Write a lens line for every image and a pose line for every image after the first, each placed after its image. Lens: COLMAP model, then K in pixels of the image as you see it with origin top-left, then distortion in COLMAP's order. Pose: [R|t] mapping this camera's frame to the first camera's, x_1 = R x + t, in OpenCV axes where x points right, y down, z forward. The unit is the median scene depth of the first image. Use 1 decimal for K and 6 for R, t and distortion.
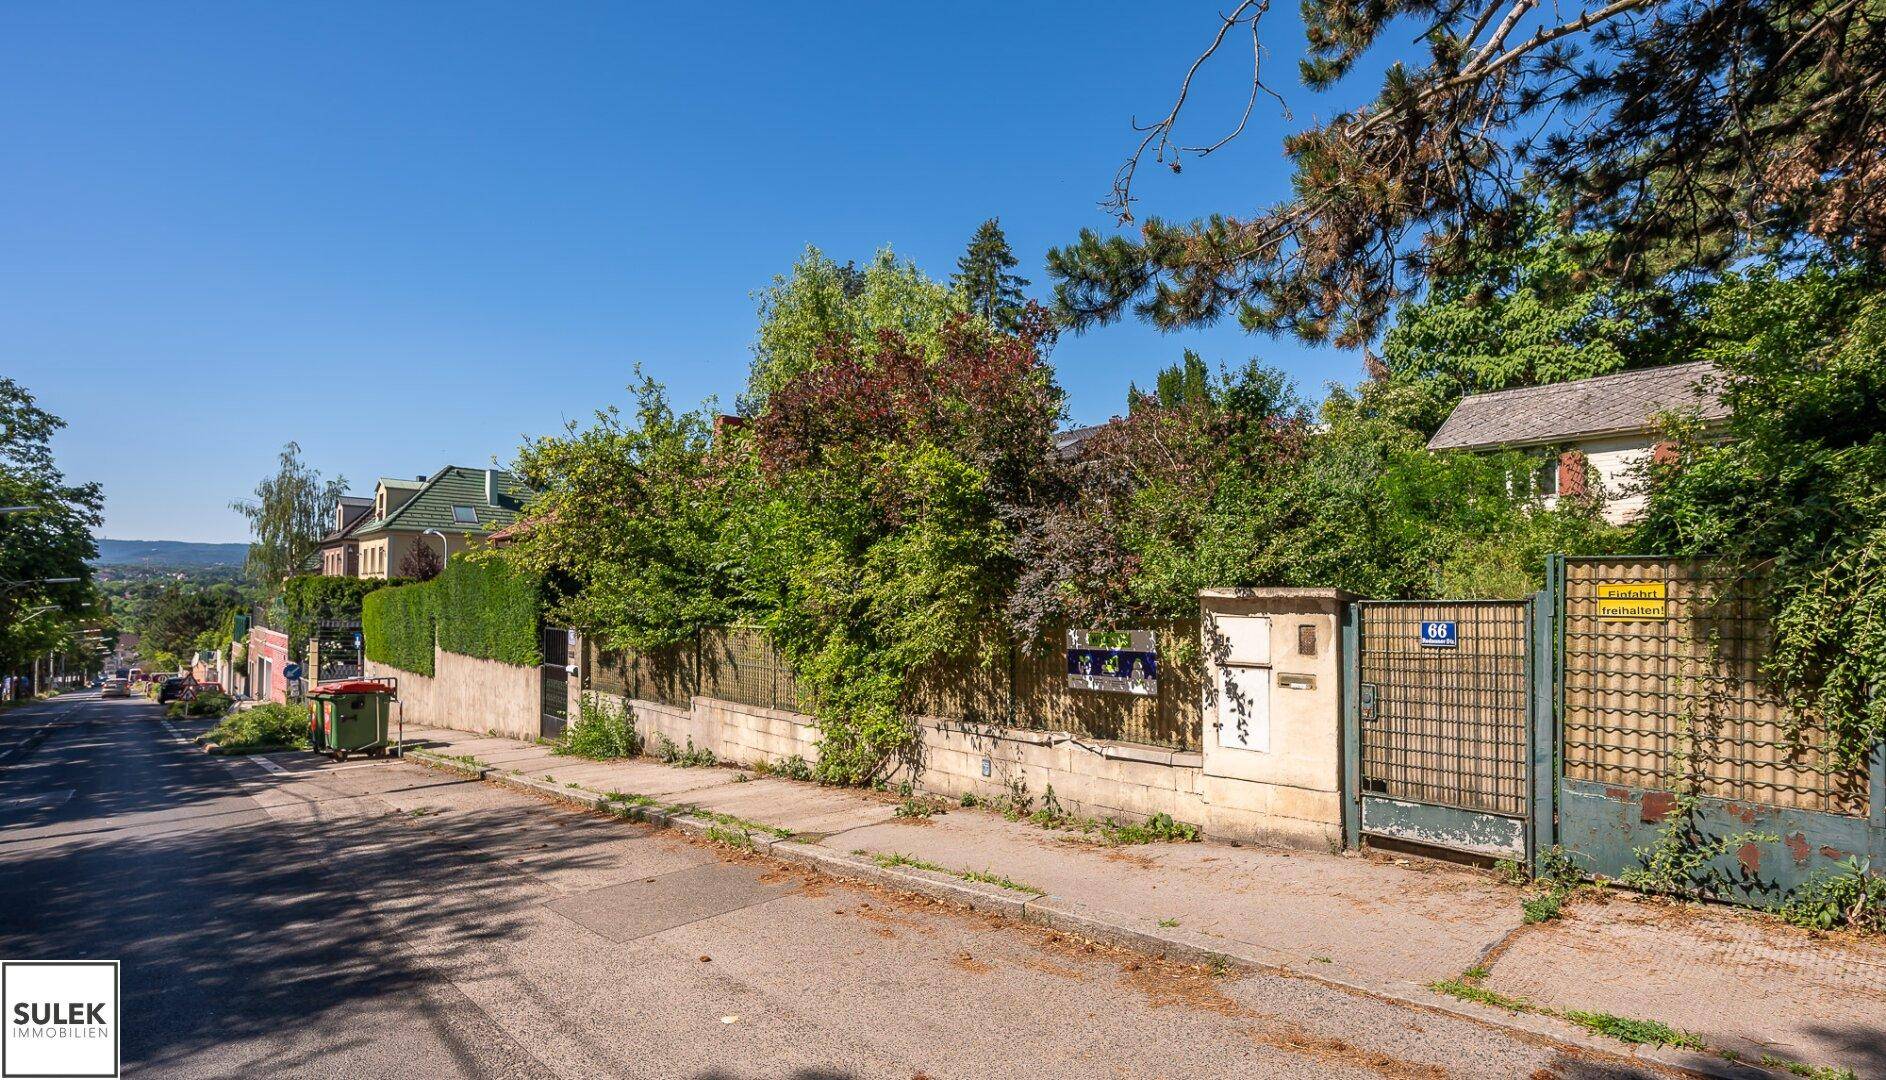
lens RADIAL K [[870.8, 0, 965.9], [0, 870.8, 579.7], [0, 0, 1]] dist [0.000901, 0.000090]
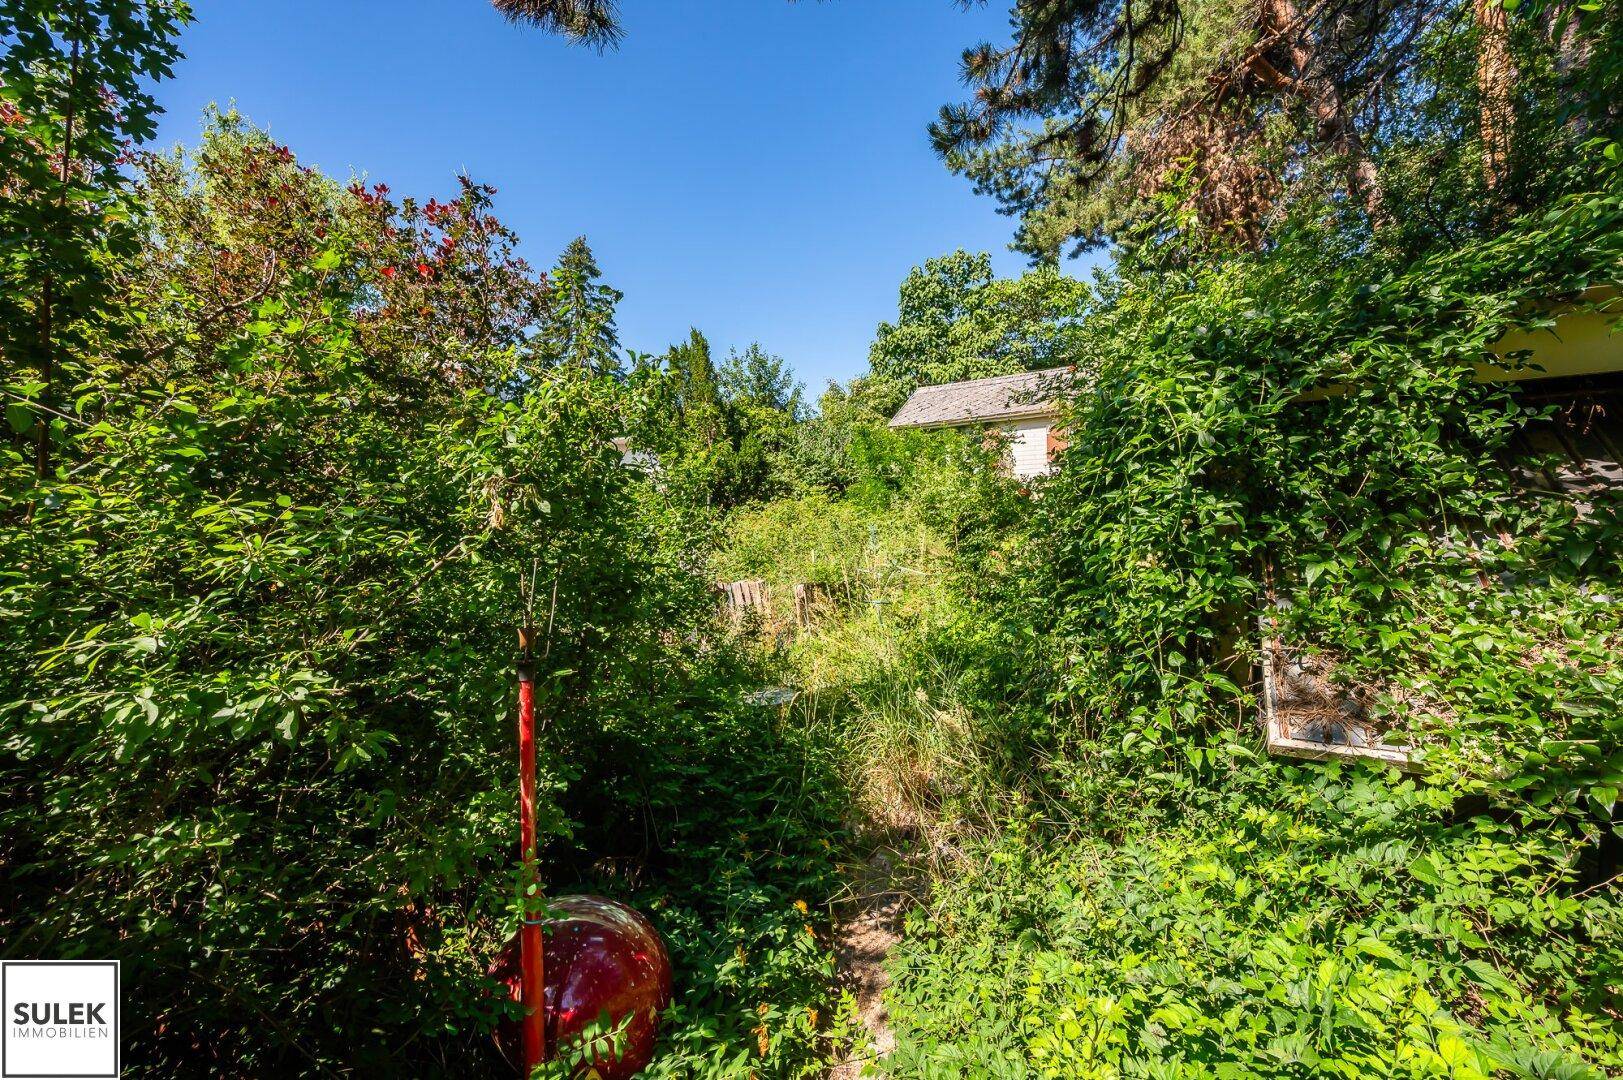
lens RADIAL K [[623.8, 0, 804.8], [0, 623.8, 547.8], [0, 0, 1]] dist [0.000669, -0.000039]
pose [[0.952350, -0.009851, 0.304850, 0.126293], [0.004284, 0.999812, 0.018924, 0.000232], [-0.304979, -0.016716, 0.952212, 0.173665]]
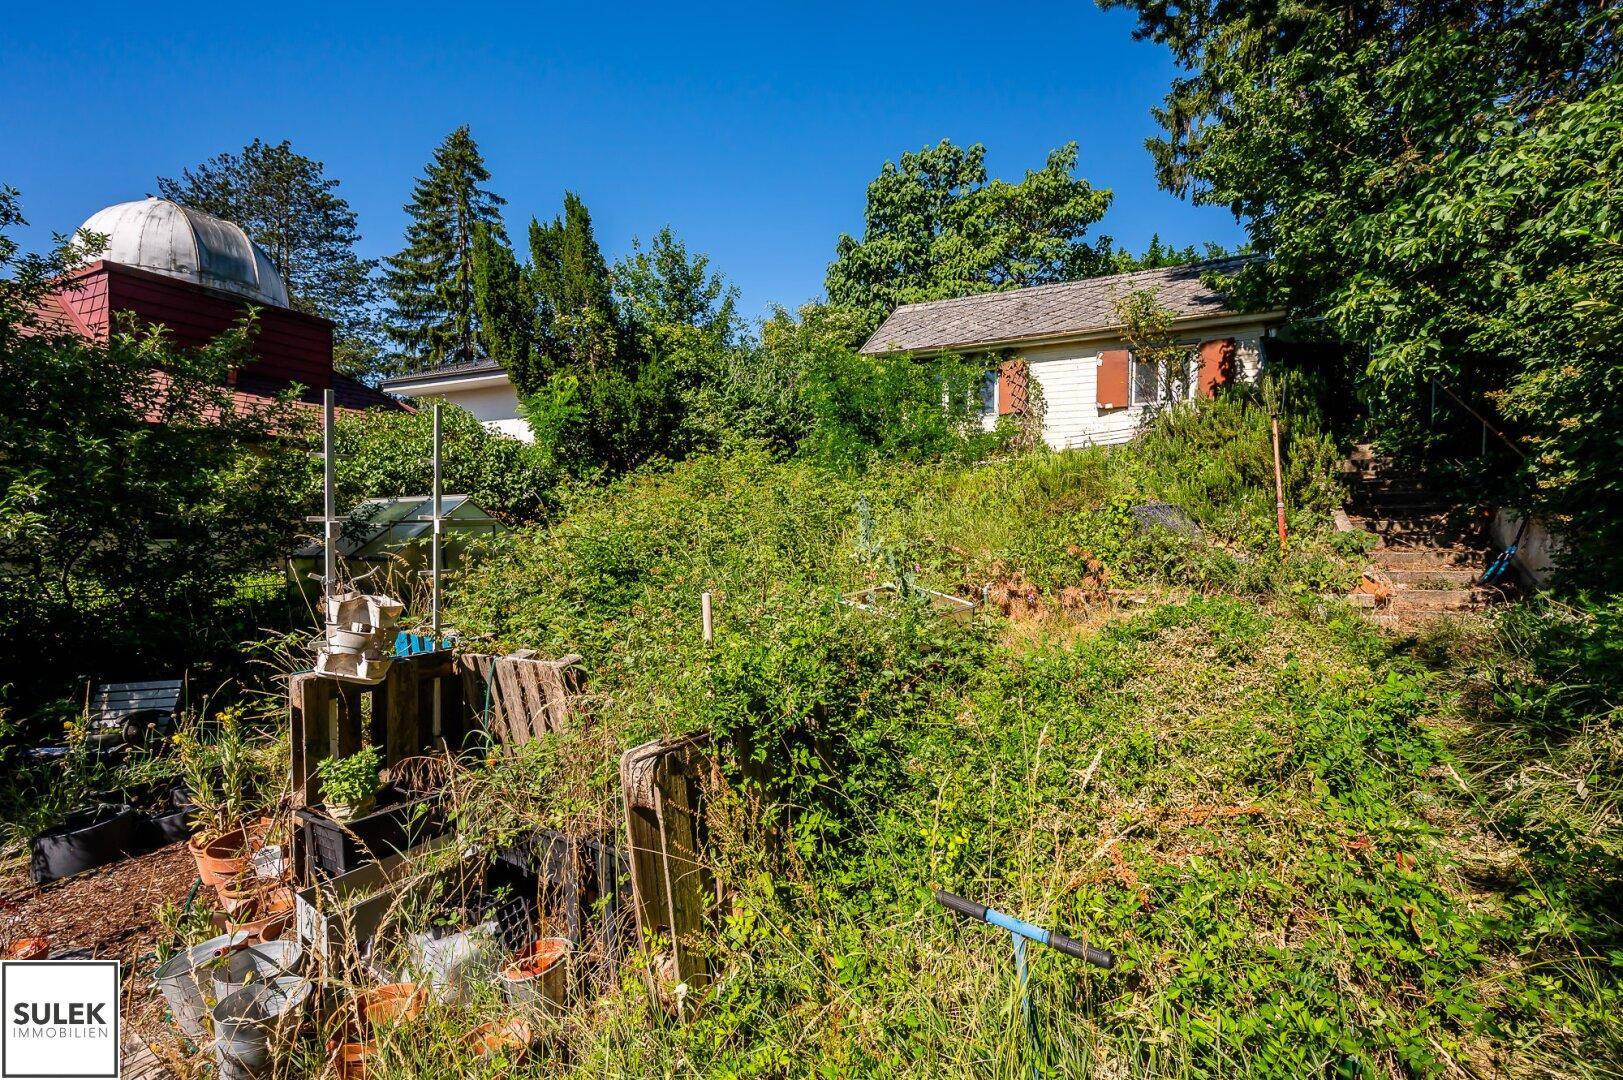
lens RADIAL K [[664.1, 0, 811.5], [0, 664.1, 540.0], [0, 0, 1]] dist [-0.000311, -0.000444]
pose [[0.917936, -0.010282, 0.396594, 0.189577], [-0.010011, 0.998745, 0.049063, -0.003583], [-0.396601, -0.049007, 0.916682, 0.347199]]
